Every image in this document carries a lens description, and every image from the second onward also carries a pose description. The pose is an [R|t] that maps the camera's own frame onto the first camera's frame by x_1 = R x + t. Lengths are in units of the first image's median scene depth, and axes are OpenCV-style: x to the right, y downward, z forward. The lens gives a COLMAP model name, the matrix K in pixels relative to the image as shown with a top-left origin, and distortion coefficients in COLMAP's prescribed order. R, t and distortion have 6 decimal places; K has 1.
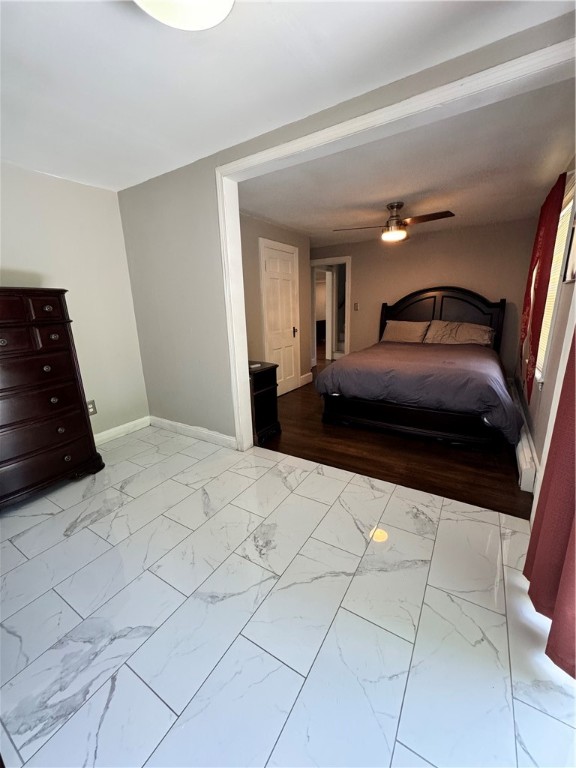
lens RADIAL K [[304.9, 0, 288.0], [0, 304.9, 384.0], [0, 0, 1]] dist [-0.002430, -0.000190]
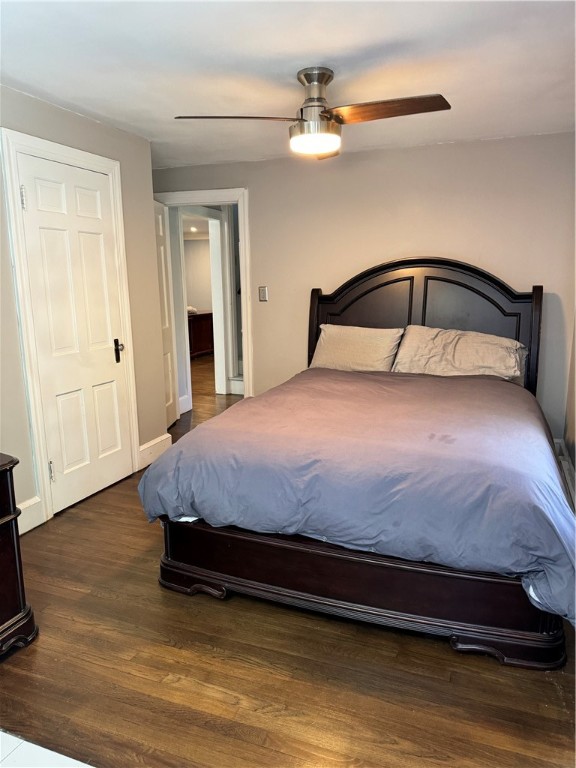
lens RADIAL K [[529.3, 0, 288.0], [0, 529.3, 384.0], [0, 0, 1]] dist [0.051969, -0.002598]
pose [[0.980262, -0.018090, 0.196872, 0.122114], [0.028399, 0.998362, -0.049672, -0.084793], [-0.195651, 0.054282, 0.979170, 0.220242]]
